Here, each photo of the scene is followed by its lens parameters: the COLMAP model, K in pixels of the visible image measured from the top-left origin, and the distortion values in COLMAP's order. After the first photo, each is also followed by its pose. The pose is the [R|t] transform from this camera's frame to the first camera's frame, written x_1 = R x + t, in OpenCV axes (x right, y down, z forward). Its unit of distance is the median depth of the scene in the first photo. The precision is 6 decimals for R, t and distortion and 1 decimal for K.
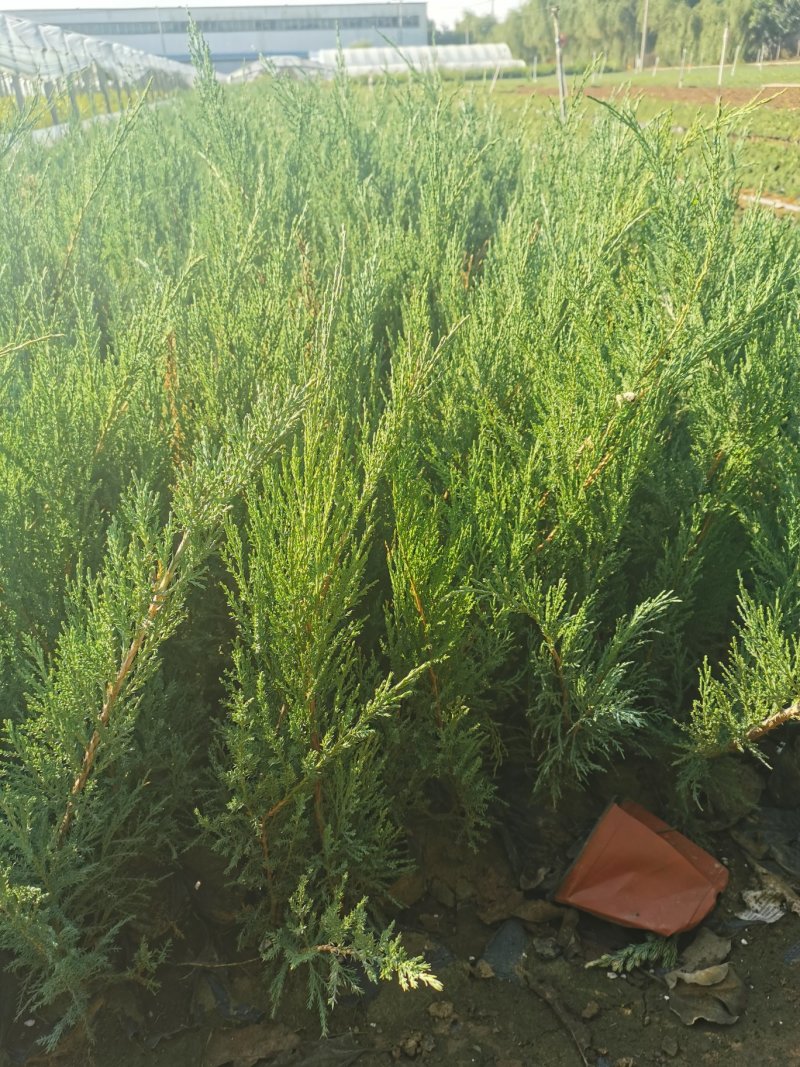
lens RADIAL K [[834.1, 0, 400.4], [0, 834.1, 525.9], [0, 0, 1]] dist [-0.006577, 0.004863]
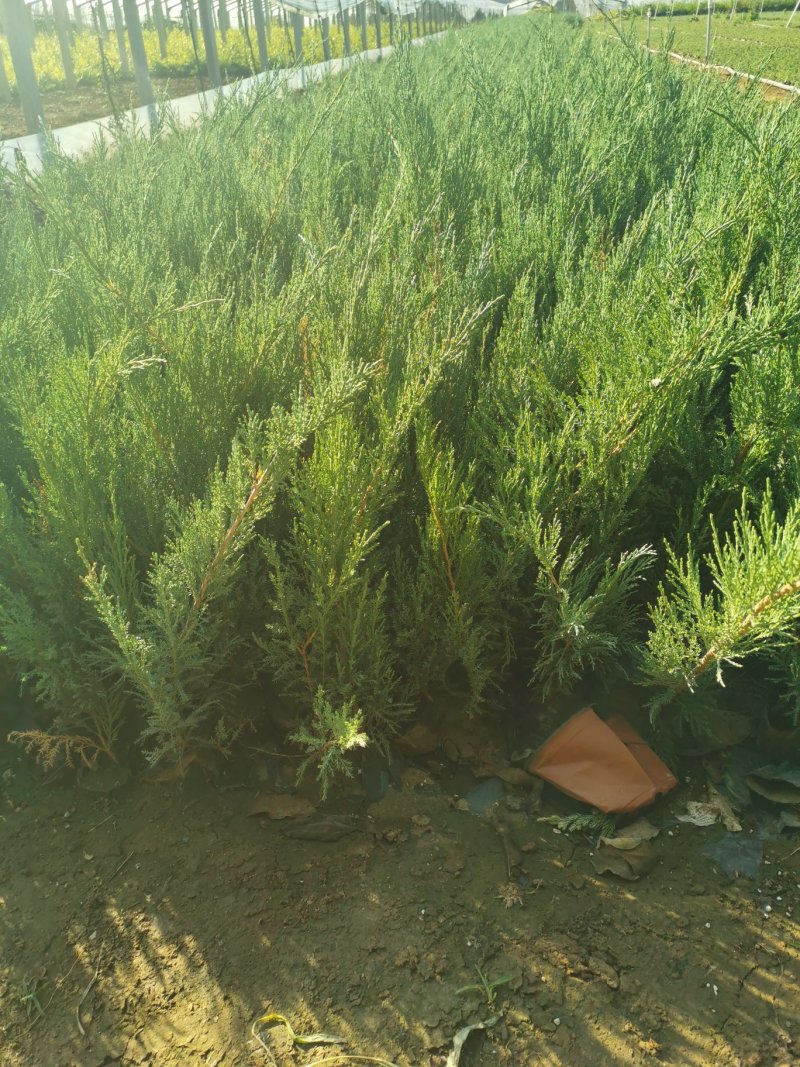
lens RADIAL K [[834.1, 0, 399.9], [0, 834.1, 538.8], [0, 0, 1]] dist [-0.006577, 0.004863]
pose [[0.957499, 0.153507, -0.244195, 0.258828], [-0.133723, 0.986384, 0.095732, -0.000480], [0.255566, -0.059009, 0.964989, -0.278329]]
